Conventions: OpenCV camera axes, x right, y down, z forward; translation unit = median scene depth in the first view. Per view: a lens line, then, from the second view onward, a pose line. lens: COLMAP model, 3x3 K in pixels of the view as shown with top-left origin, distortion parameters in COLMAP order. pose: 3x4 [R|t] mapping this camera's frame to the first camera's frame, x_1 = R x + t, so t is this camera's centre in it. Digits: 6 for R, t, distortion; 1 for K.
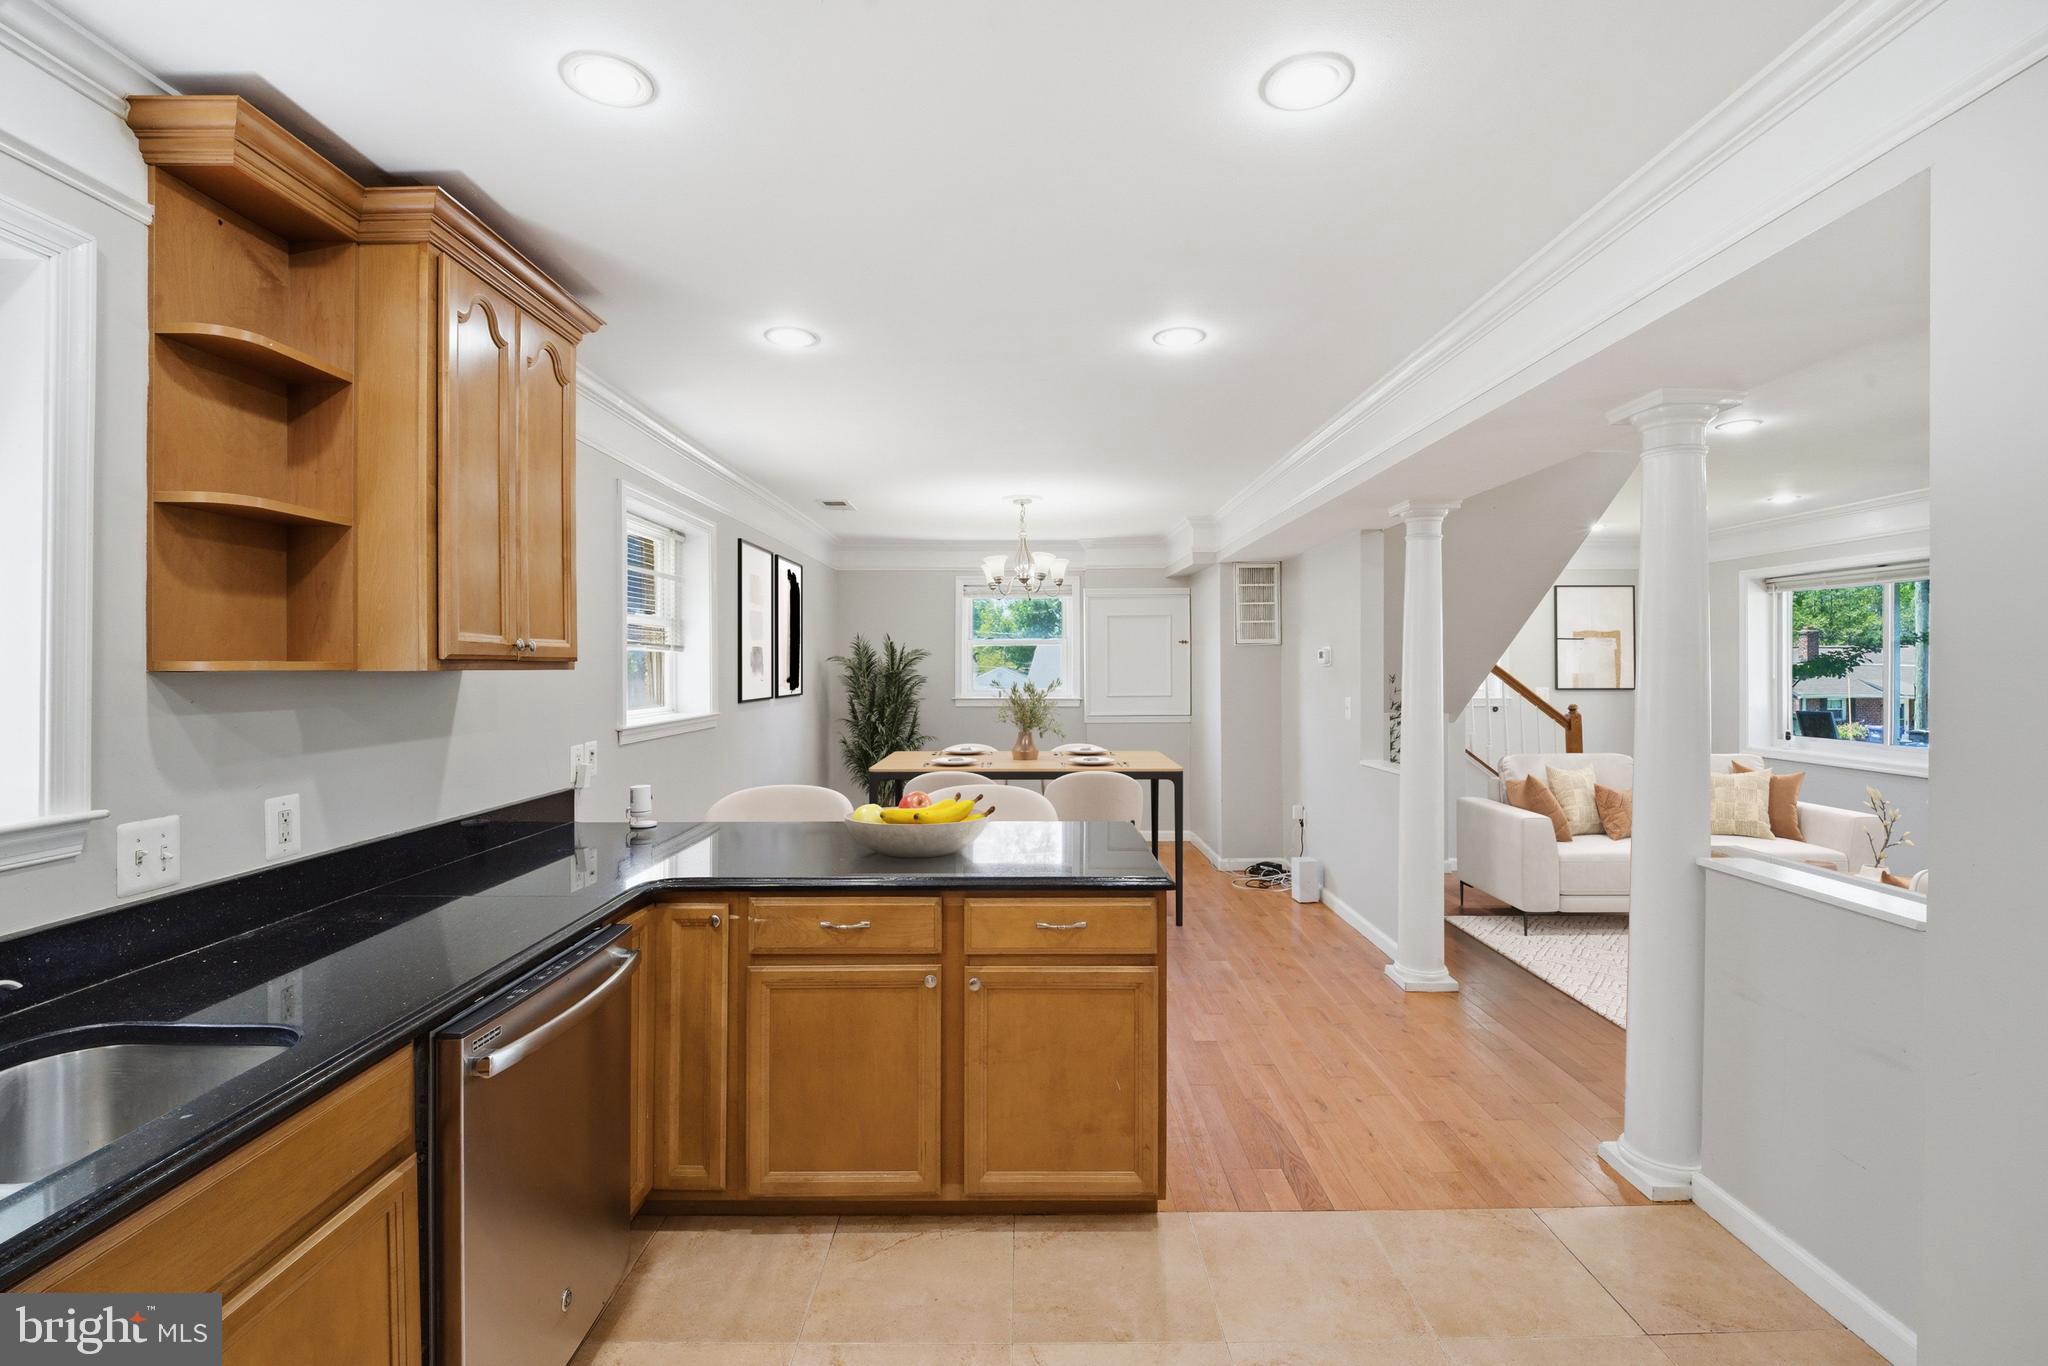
lens RADIAL K [[863.0, 0, 1033.0], [0, 863.0, 671.5], [0, 0, 1]] dist [0.001052, -0.010397]
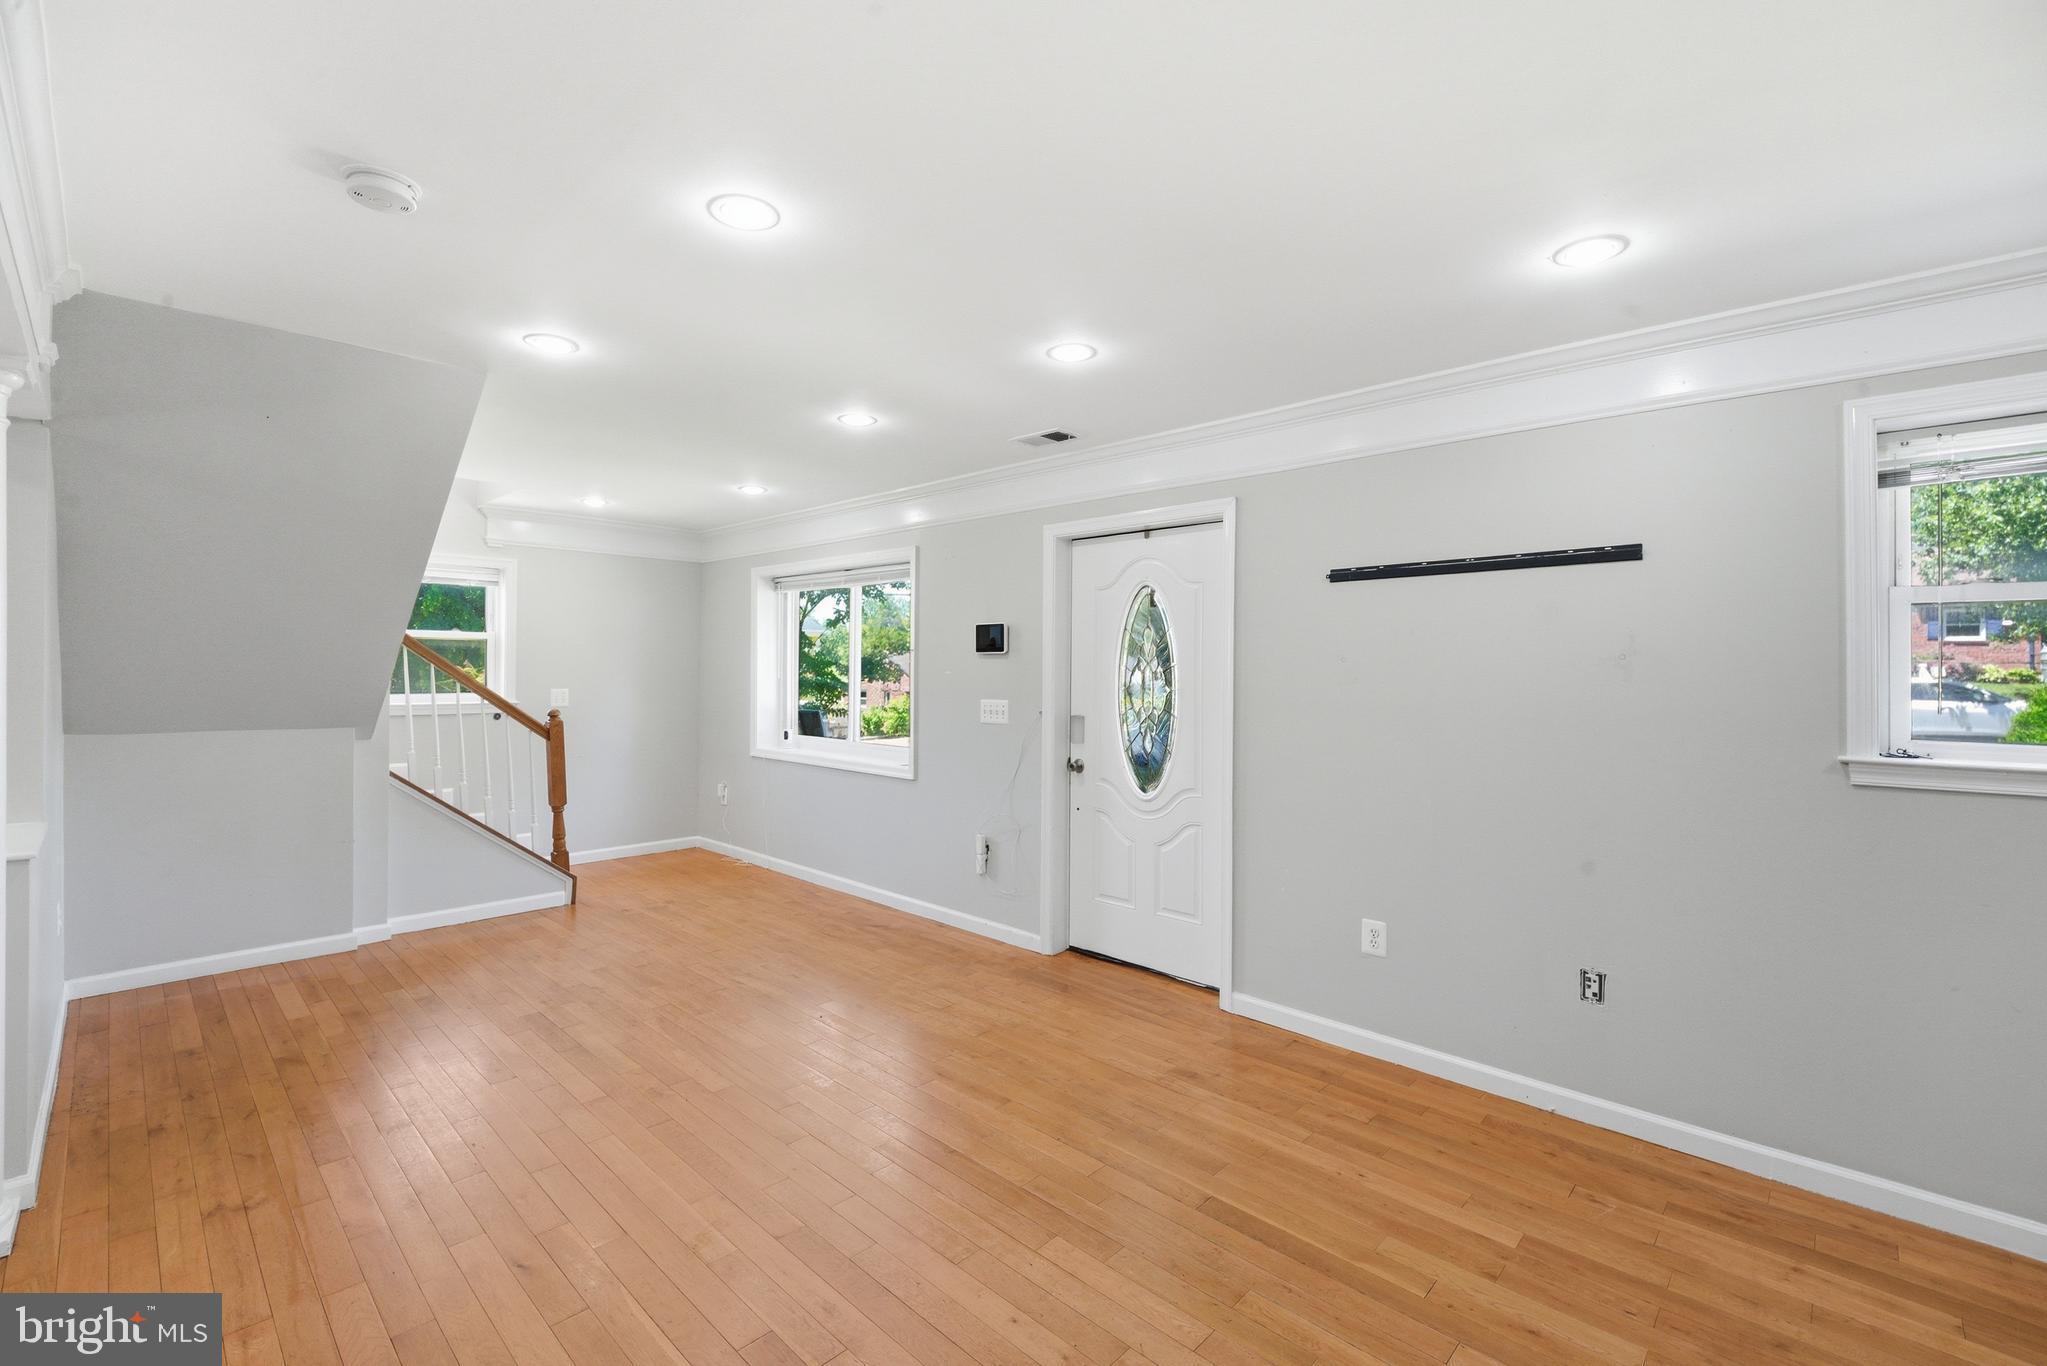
lens RADIAL K [[862.6, 0, 1032.5], [0, 862.6, 671.5], [0, 0, 1]] dist [0.001052, -0.010397]
pose [[0.693104, 0.004118, 0.720826, 0.366649], [-0.004949, 0.999987, -0.000954, 0.000051], [-0.720821, -0.002906, 0.693116, 0.110758]]
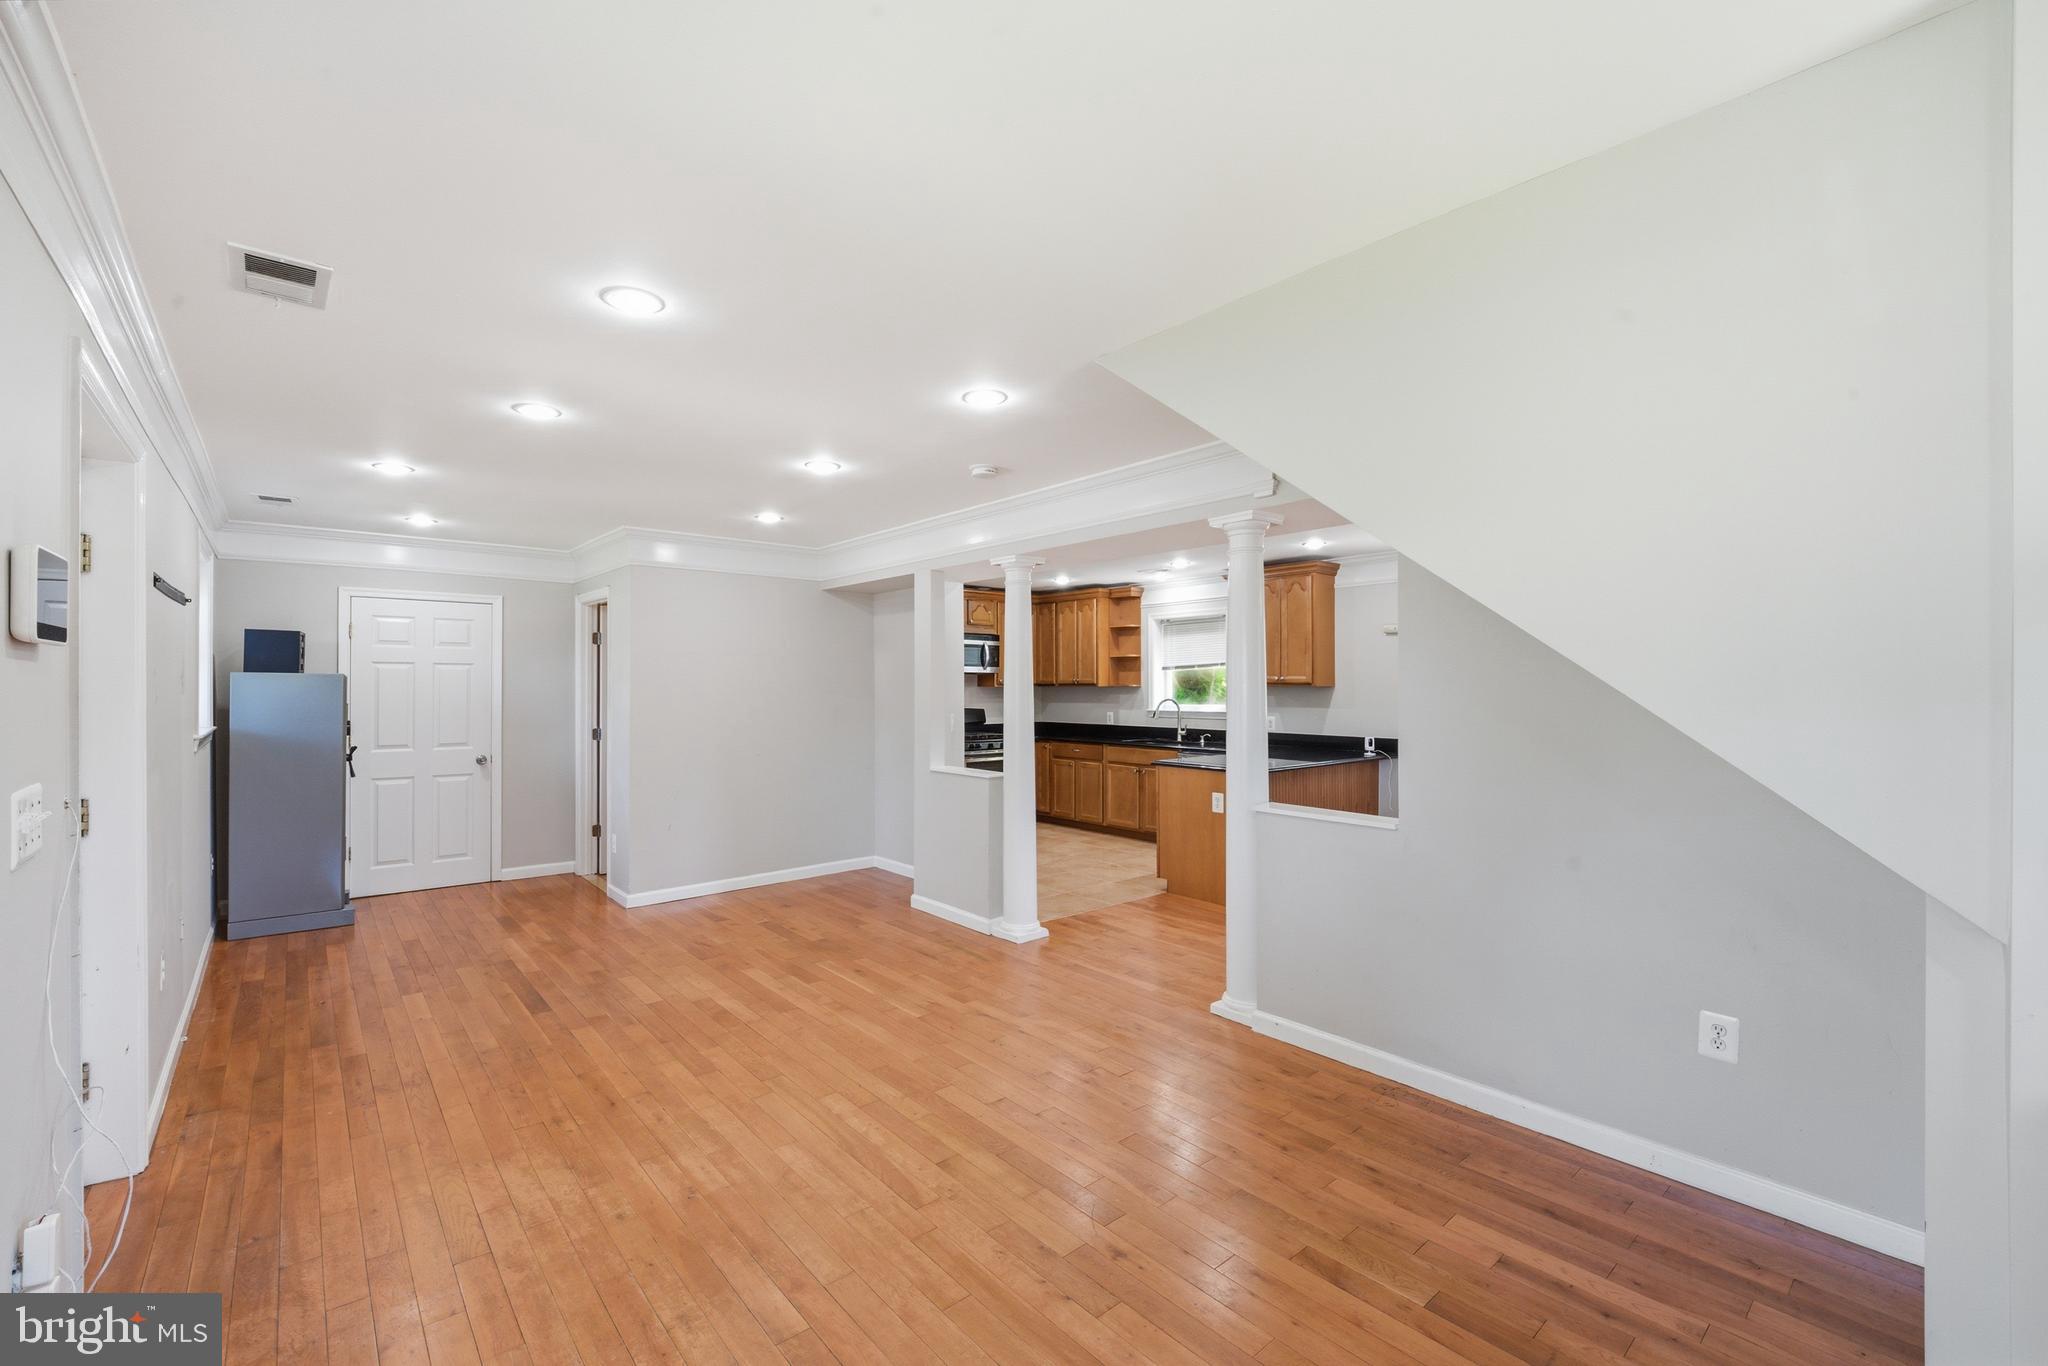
lens RADIAL K [[851.9, 0, 1033.3], [0, 851.9, 685.4], [0, 0, 1]] dist [-0.019706, -0.000552]
pose [[-0.760809, 0.000650, -0.648976, 0.841975], [-0.001335, 0.999996, 0.002568, -0.005295], [0.648975, 0.002820, -0.760805, 1.058049]]
